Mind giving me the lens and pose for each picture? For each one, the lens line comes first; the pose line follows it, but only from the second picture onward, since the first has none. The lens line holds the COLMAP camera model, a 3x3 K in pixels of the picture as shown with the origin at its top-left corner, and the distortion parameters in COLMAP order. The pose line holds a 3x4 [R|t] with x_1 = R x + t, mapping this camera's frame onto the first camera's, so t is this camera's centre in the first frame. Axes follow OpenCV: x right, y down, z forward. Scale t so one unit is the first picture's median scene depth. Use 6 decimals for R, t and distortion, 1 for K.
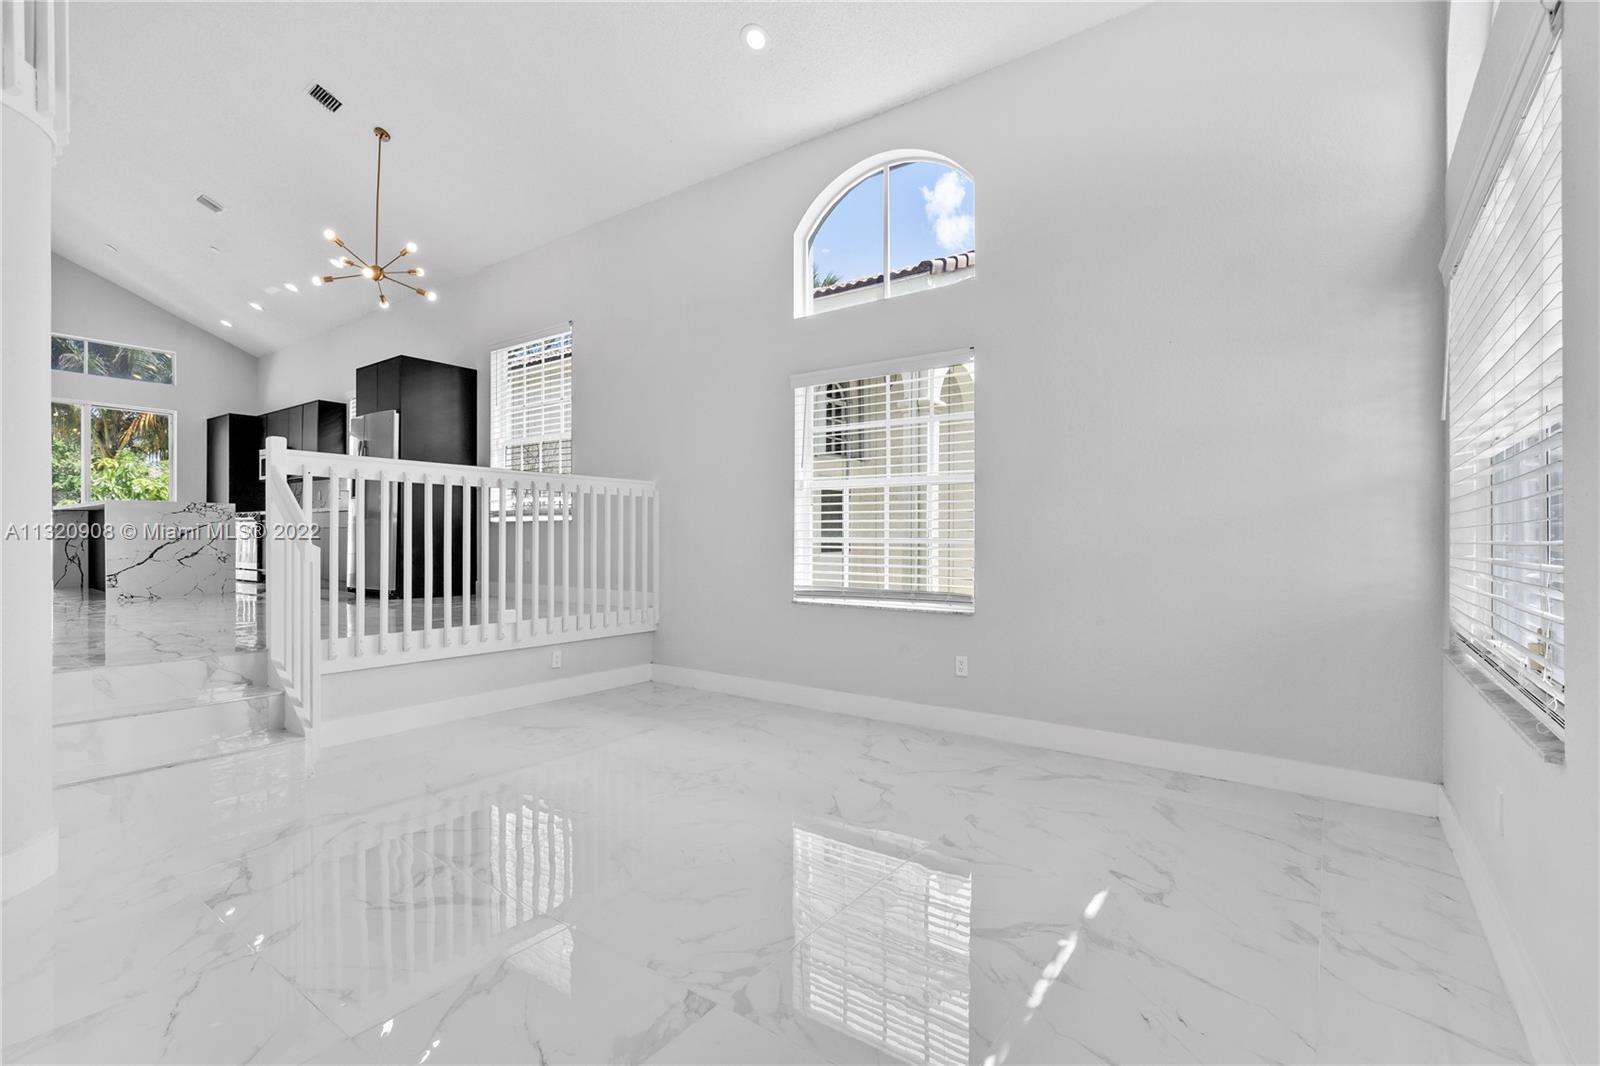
lens RADIAL K [[732.4, 0, 808.0], [0, 732.4, 531.2], [0, 0, 1]] dist [-0.001738, -0.000486]
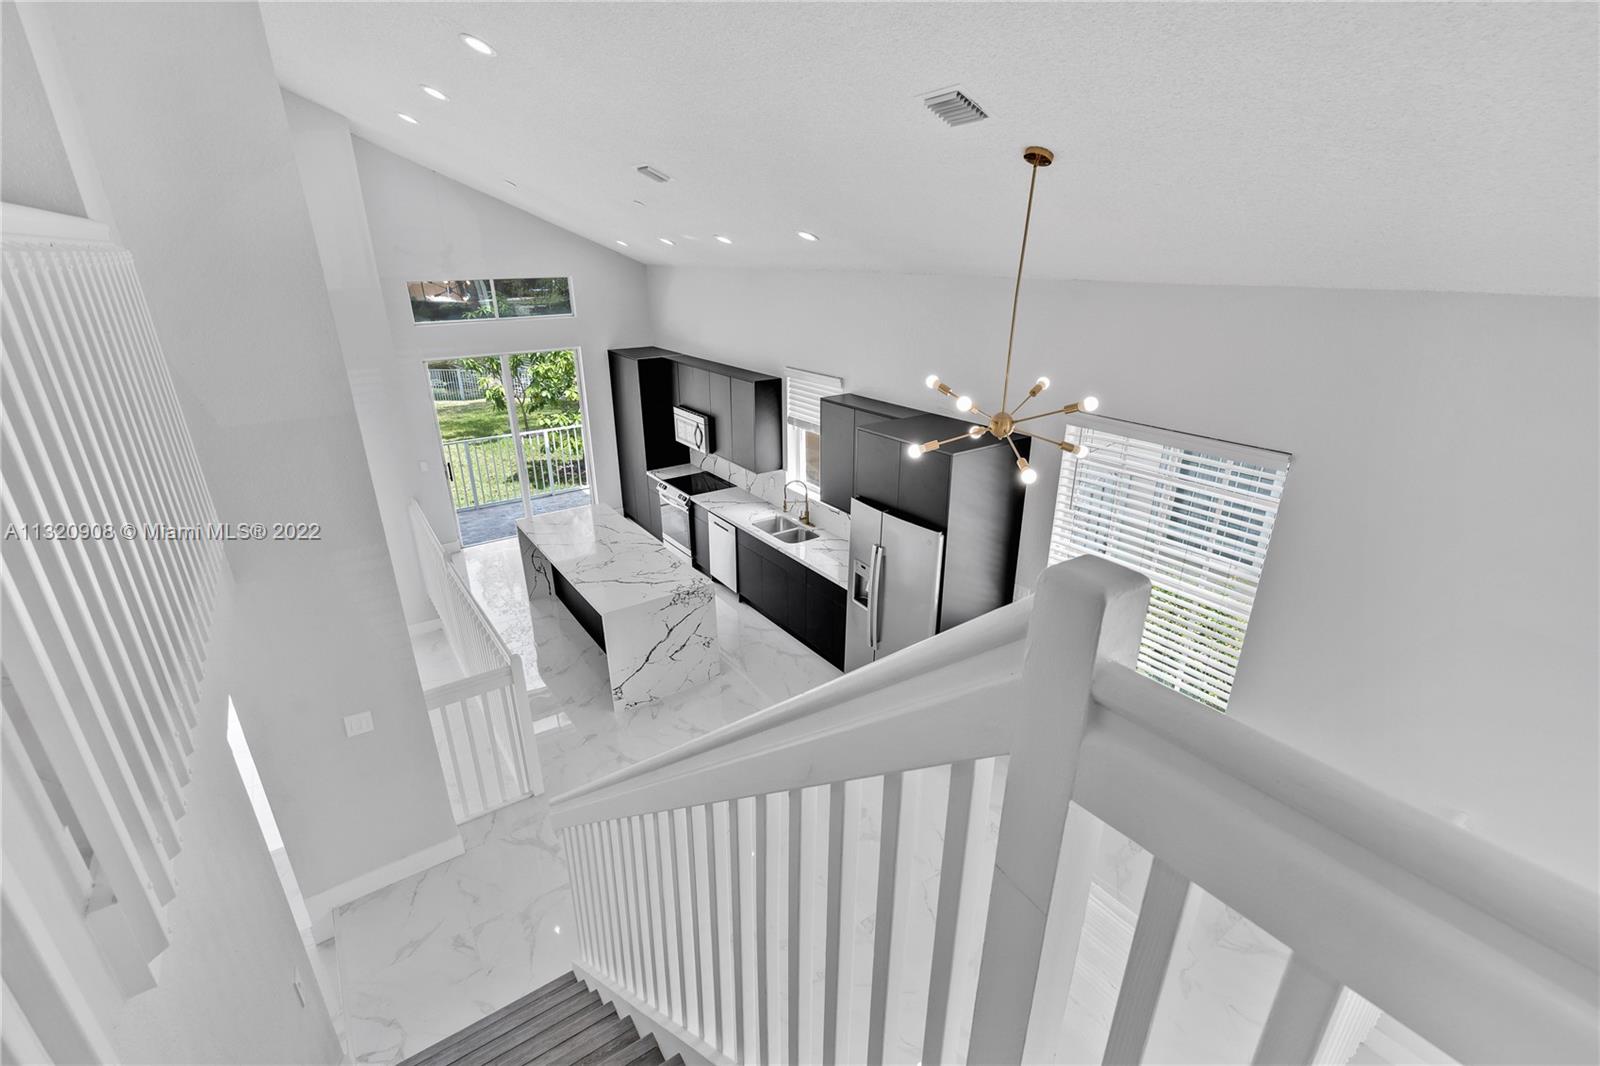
lens RADIAL K [[732.4, 0, 795.4], [0, 732.4, 534.6], [0, 0, 1]] dist [-0.001738, -0.000486]
pose [[0.943836, 0.118596, -0.308398, -0.316999], [0.008614, 0.924215, 0.381775, -0.283889], [0.330303, -0.362989, 0.871286, 0.233811]]
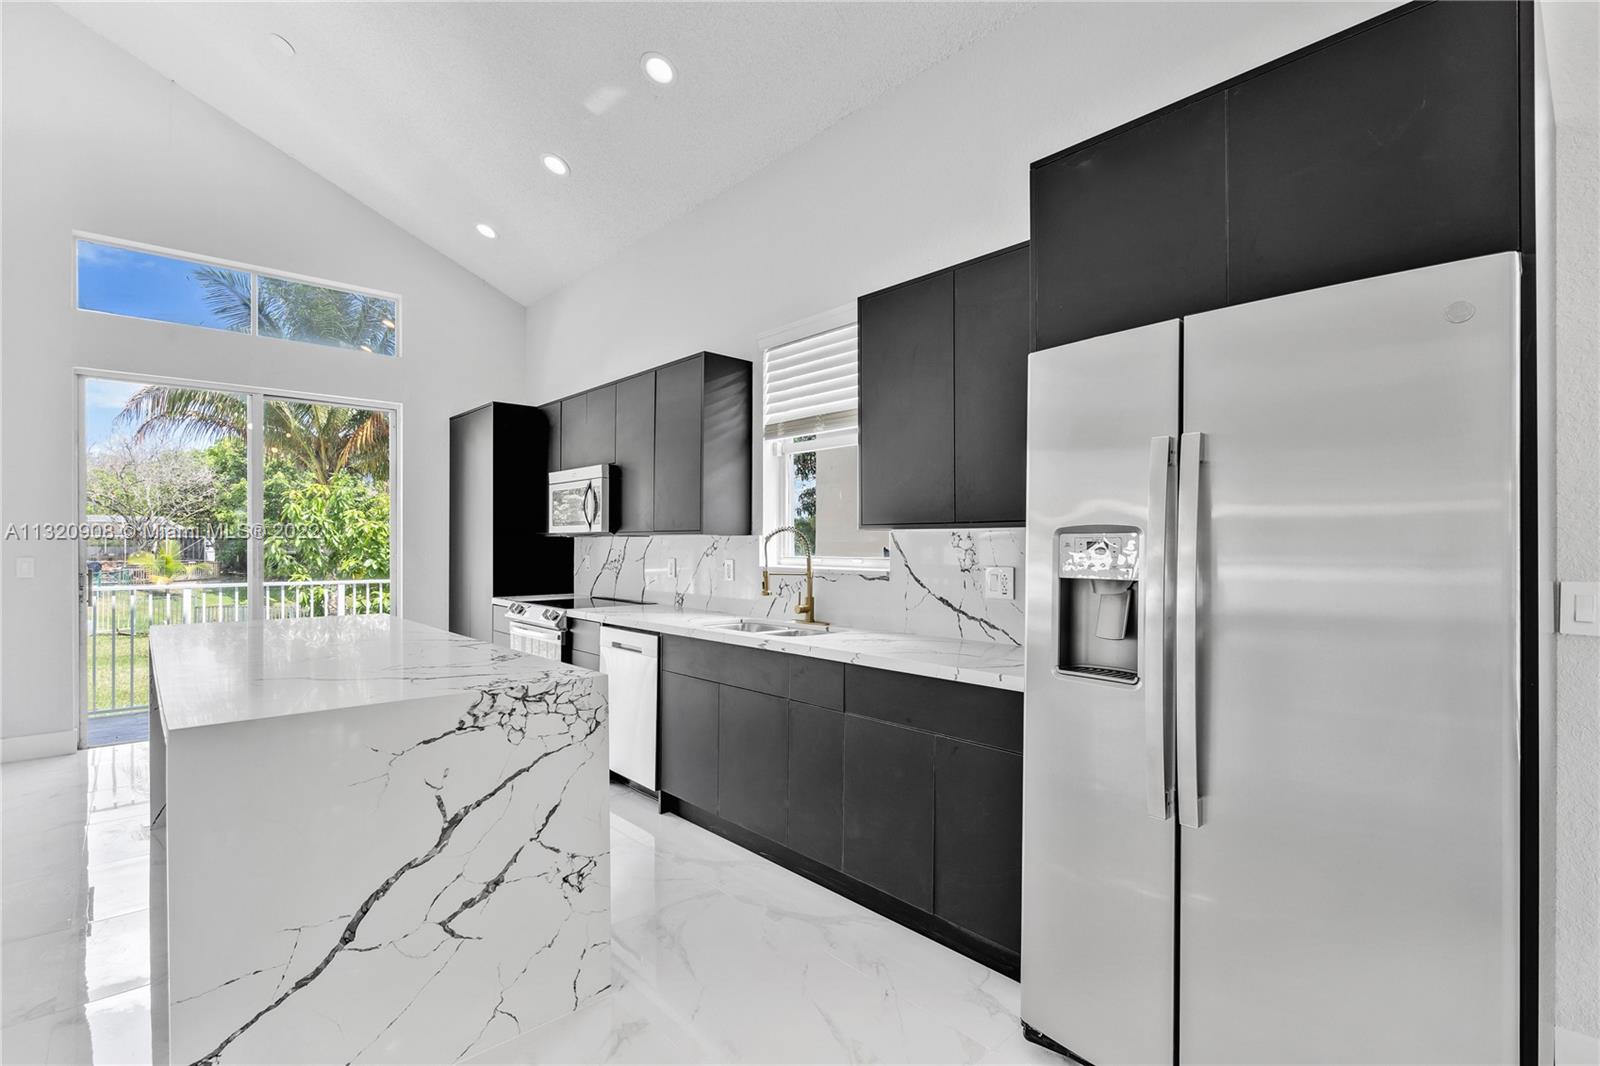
lens RADIAL K [[732.4, 0, 788.9], [0, 732.4, 547.0], [0, 0, 1]] dist [-0.001738, -0.000486]
pose [[0.977740, 0.002352, -0.209806, -0.463810], [0.000065, 0.999934, 0.011512, -0.063324], [0.209819, -0.011269, 0.977675, 0.522913]]
